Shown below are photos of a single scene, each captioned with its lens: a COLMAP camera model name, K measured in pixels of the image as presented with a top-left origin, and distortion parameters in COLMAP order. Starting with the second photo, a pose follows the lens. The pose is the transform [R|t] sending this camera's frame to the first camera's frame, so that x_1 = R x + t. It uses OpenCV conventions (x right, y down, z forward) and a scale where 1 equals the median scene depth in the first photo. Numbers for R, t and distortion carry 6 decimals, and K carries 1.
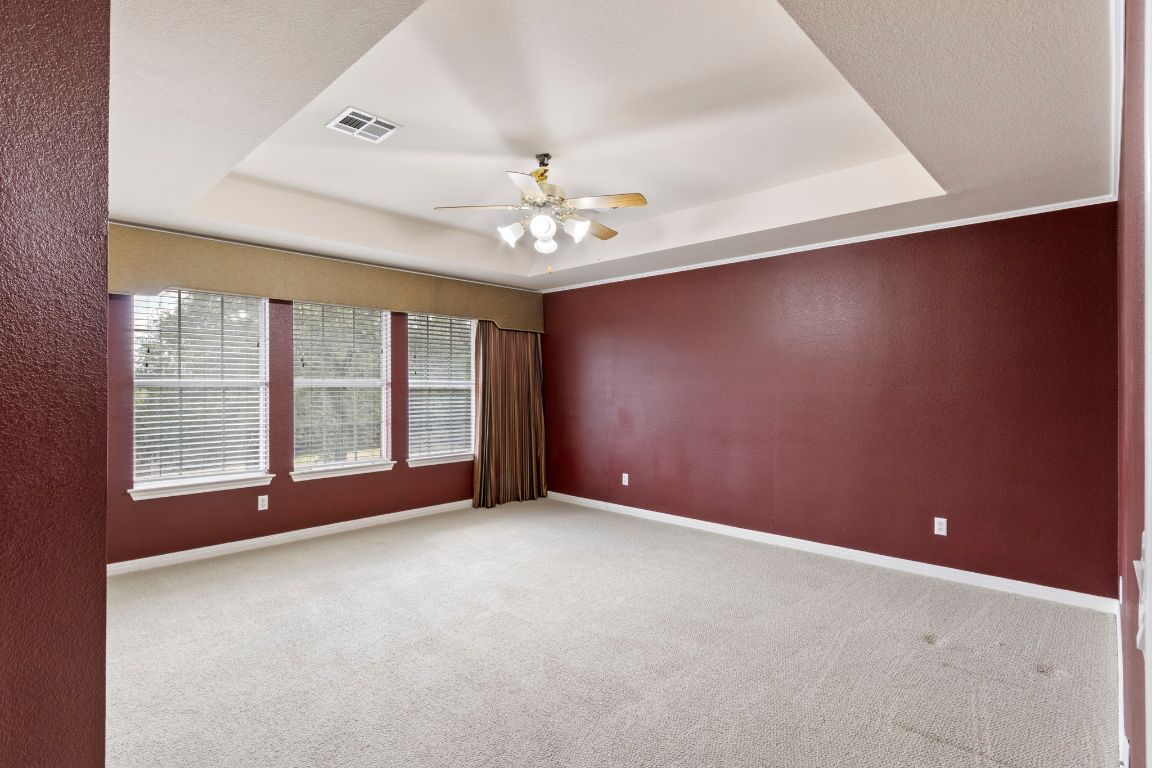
lens RADIAL K [[531.4, 0, 576.0], [0, 531.4, 384.0], [0, 0, 1]] dist [-0.001246, 0.000002]
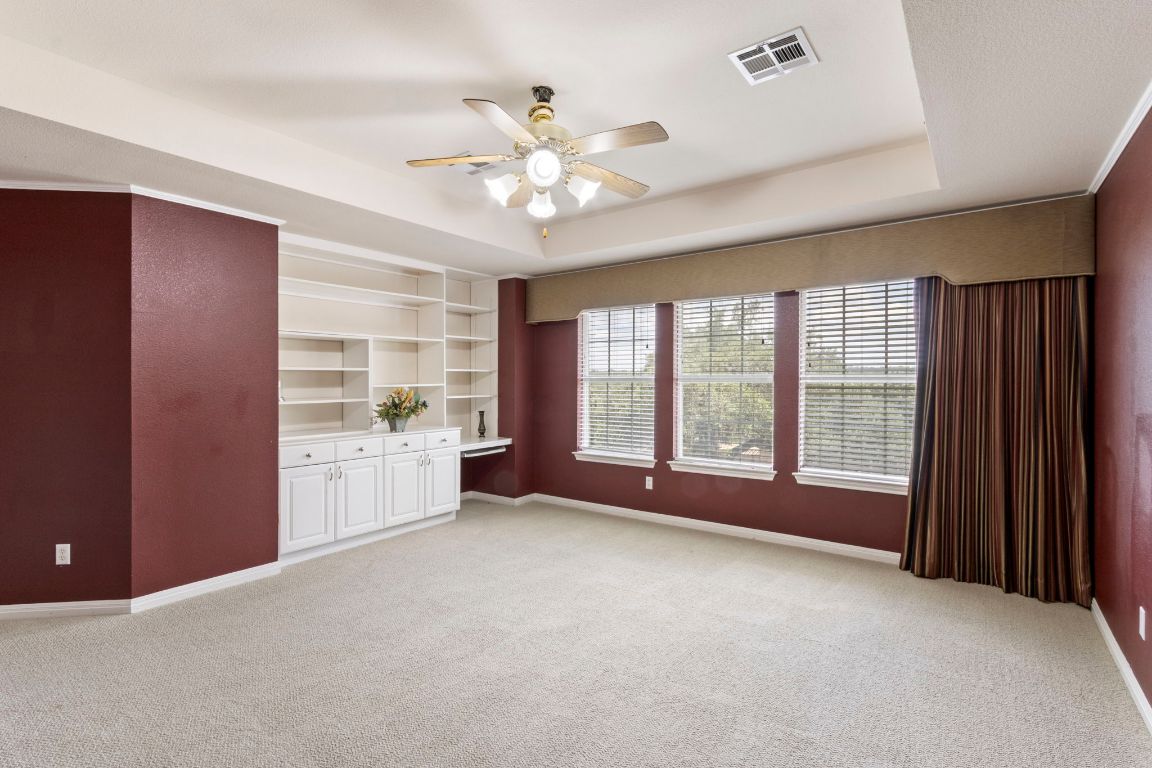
lens RADIAL K [[531.4, 0, 576.0], [0, 531.4, 384.0], [0, 0, 1]] dist [-0.001246, 0.000002]
pose [[0.154105, 0.004519, -0.988044, 0.498356], [-0.001245, 0.999990, 0.004380, 0.004737], [0.988054, 0.000555, 0.154109, 0.639429]]
